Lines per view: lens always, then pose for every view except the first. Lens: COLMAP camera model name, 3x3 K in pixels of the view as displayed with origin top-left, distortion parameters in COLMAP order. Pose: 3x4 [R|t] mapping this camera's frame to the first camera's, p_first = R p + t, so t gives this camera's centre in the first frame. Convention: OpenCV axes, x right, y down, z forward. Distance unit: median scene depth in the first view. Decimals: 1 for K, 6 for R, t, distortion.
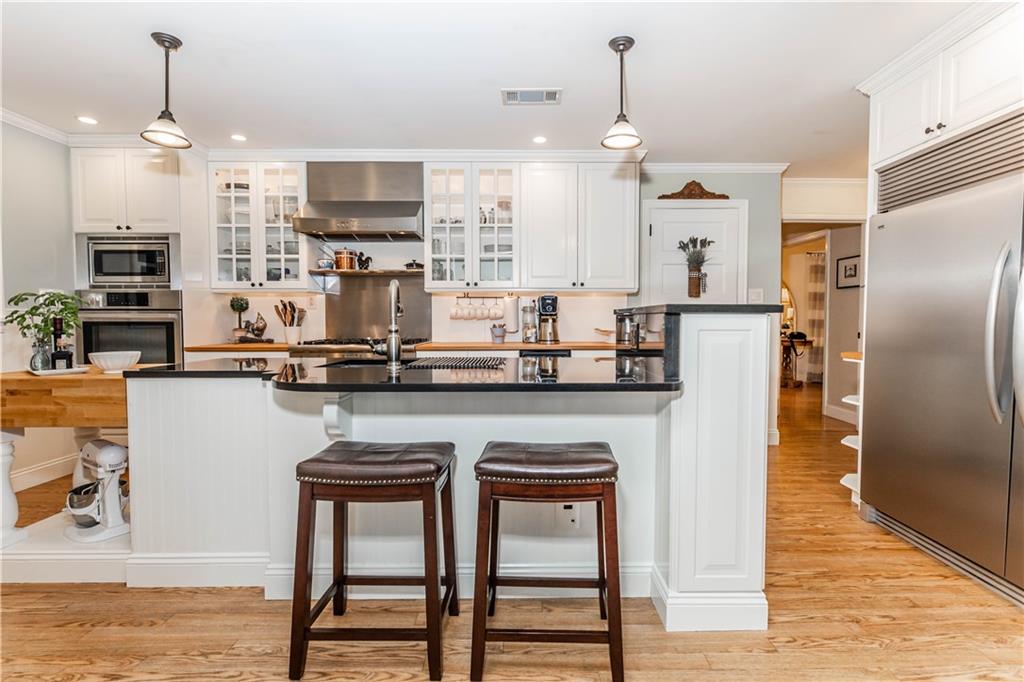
lens RADIAL K [[472.8, 0, 515.2], [0, 472.8, 339.8], [0, 0, 1]] dist [0.002088, -0.000053]
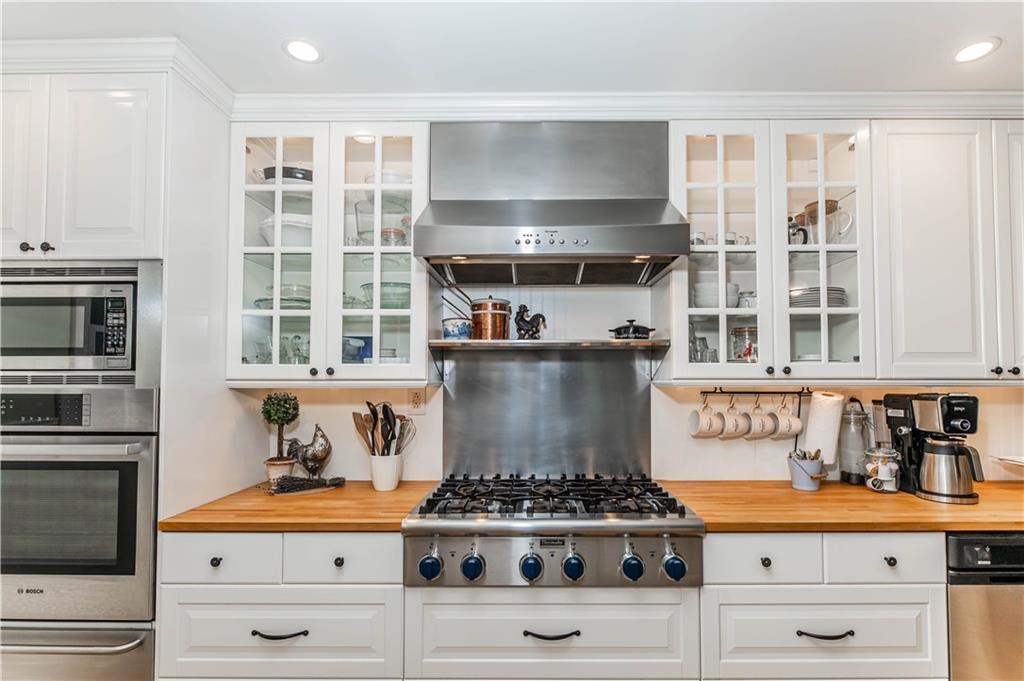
lens RADIAL K [[472.8, 0, 512.2], [0, 472.8, 367.4], [0, 0, 1]] dist [0.002088, -0.000053]
pose [[0.999879, 0.001294, -0.015527, -0.344635], [-0.002408, 0.997405, -0.071959, -0.086219], [0.015393, 0.071987, 0.997287, 0.524699]]
